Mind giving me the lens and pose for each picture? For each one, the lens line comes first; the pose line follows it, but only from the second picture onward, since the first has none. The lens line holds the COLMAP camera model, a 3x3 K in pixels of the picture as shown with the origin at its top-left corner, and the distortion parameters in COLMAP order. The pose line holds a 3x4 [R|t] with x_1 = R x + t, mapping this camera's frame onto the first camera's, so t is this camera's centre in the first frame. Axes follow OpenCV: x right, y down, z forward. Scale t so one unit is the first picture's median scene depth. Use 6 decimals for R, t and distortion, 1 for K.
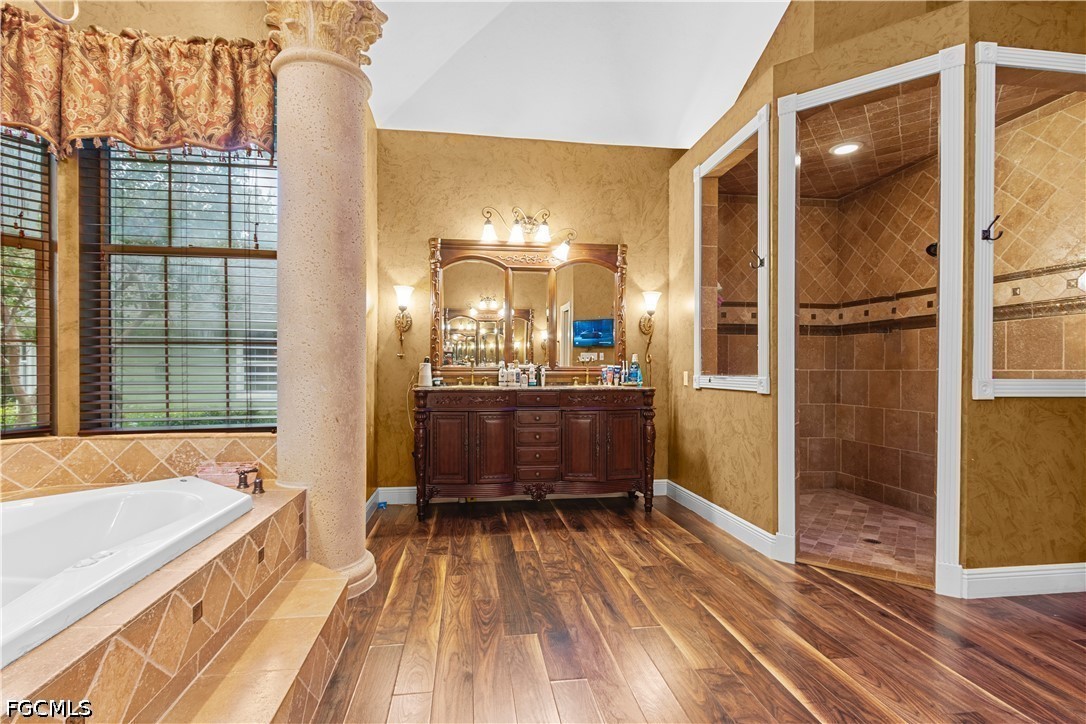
lens RADIAL K [[498.2, 0, 535.5], [0, 498.2, 370.7], [0, 0, 1]] dist [0.006969, -0.002814]
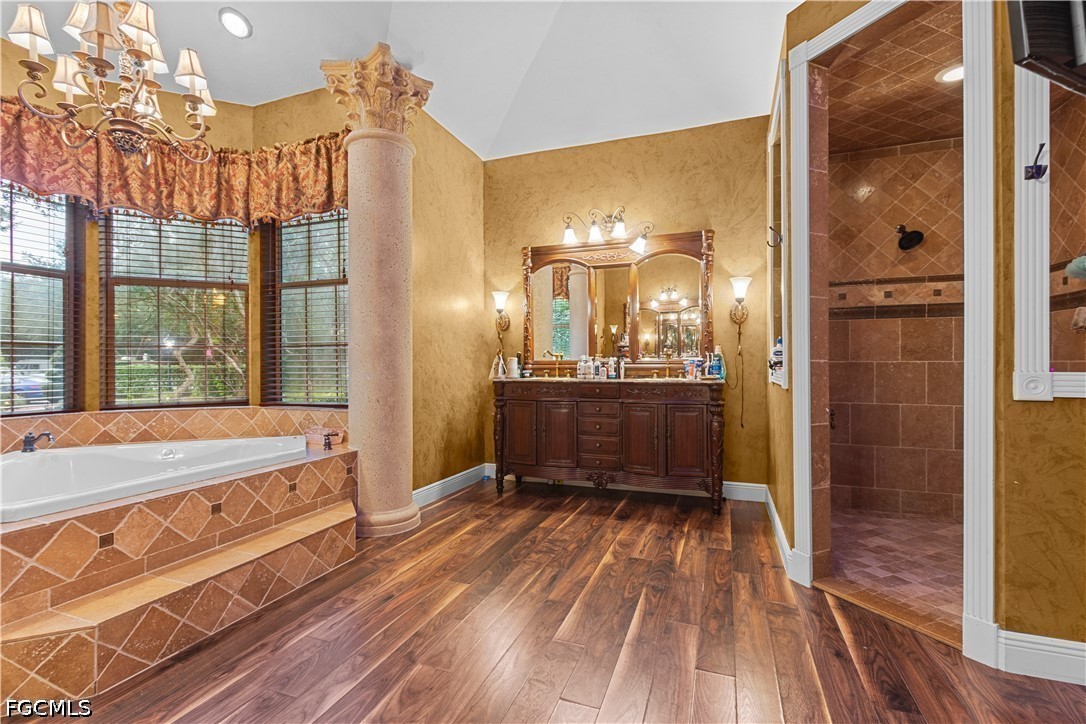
lens RADIAL K [[498.2, 0, 533.6], [0, 498.2, 362.7], [0, 0, 1]] dist [0.006969, -0.002814]
pose [[0.878662, -0.005543, -0.477412, 0.382585], [0.003409, 0.999980, -0.005335, 0.002910], [0.477432, 0.003060, 0.878663, 0.014335]]
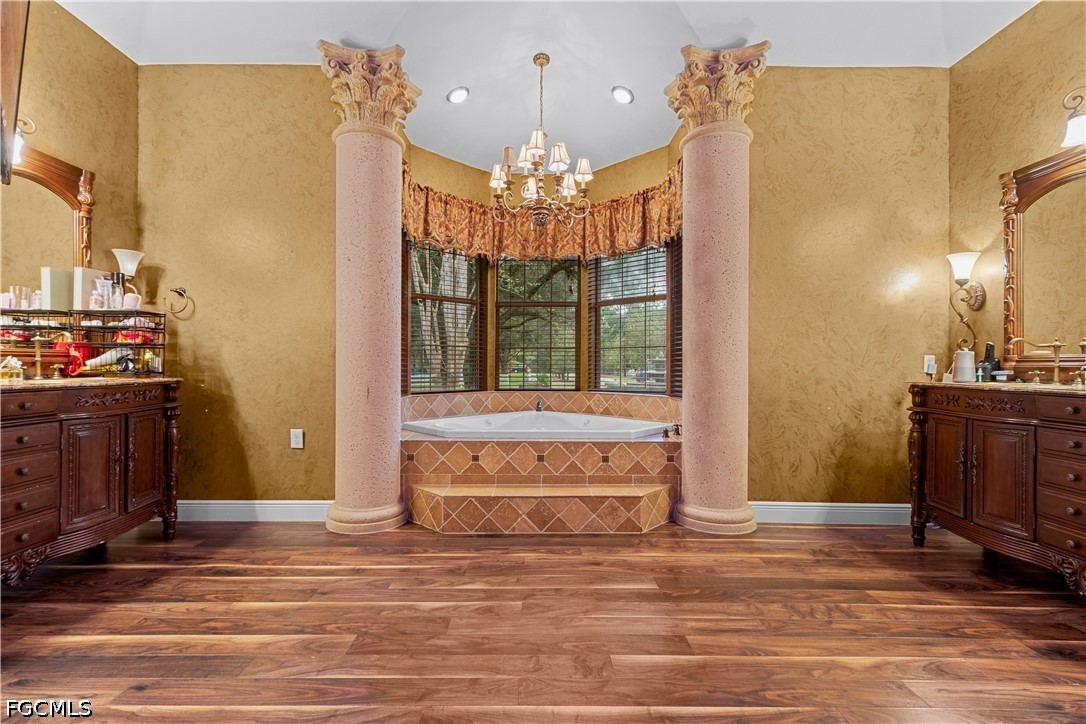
lens RADIAL K [[498.2, 0, 536.1], [0, 498.2, 362.8], [0, 0, 1]] dist [0.006969, -0.002814]
pose [[-0.127283, -0.003426, -0.991860, 0.635019], [-0.005677, 0.999980, -0.002725, 0.008419], [0.991850, 0.005284, -0.127300, 0.467115]]
